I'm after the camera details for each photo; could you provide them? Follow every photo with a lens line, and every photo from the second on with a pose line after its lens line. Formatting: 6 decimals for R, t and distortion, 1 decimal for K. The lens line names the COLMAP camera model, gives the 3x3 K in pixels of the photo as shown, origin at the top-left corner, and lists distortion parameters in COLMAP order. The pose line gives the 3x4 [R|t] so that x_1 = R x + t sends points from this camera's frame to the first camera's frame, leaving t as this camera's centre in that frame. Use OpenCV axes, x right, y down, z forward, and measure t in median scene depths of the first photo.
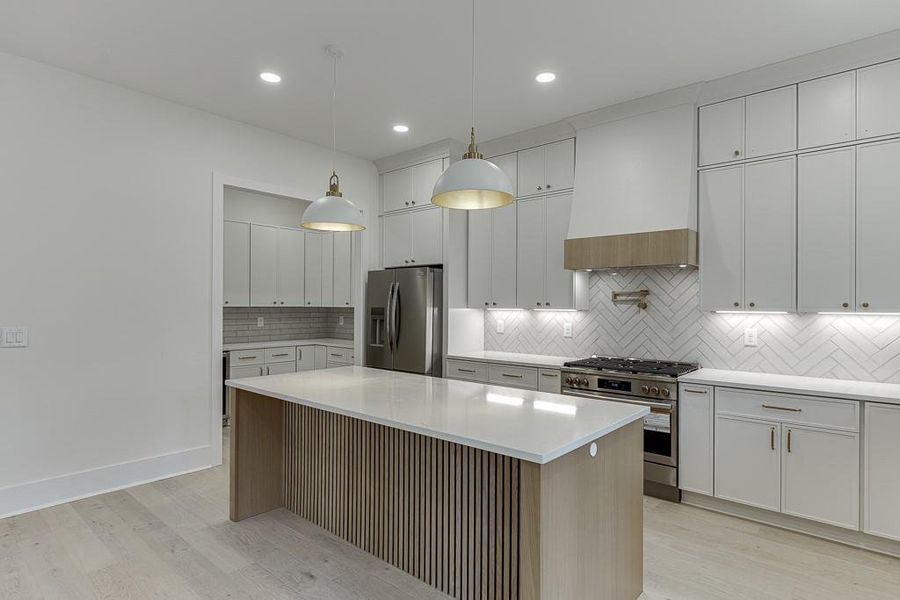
lens RADIAL K [[482.9, 0, 450.0], [0, 482.9, 300.0], [0, 0, 1]] dist [-0.029476, -0.000437]
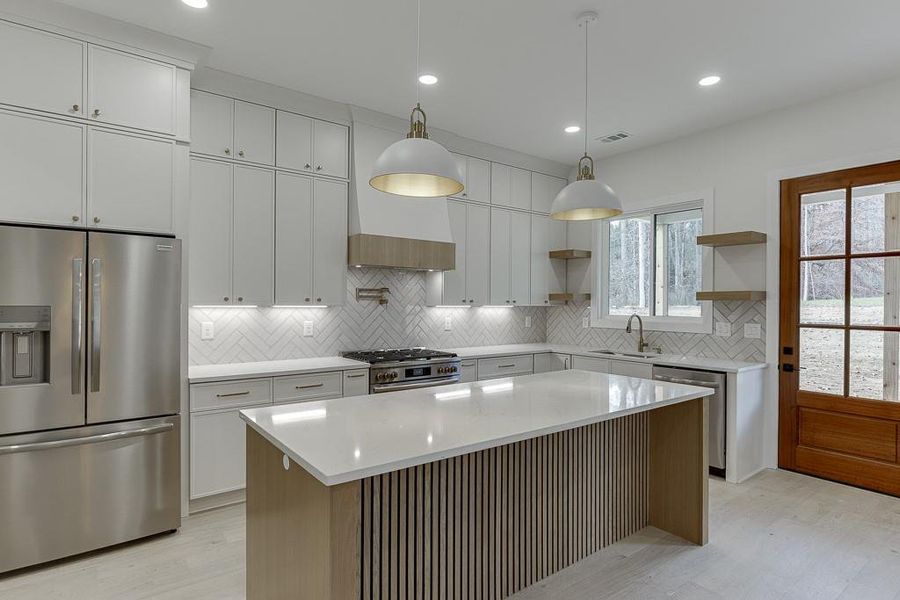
lens RADIAL K [[479.6, 0, 472.7], [0, 479.6, 299.5], [0, 0, 1]] dist [0.000877, 0.000078]
pose [[0.179904, 0.001814, 0.983683, -0.644654], [-0.013755, 0.999905, 0.000672, 0.003333], [-0.983588, -0.013652, 0.179912, 0.584994]]
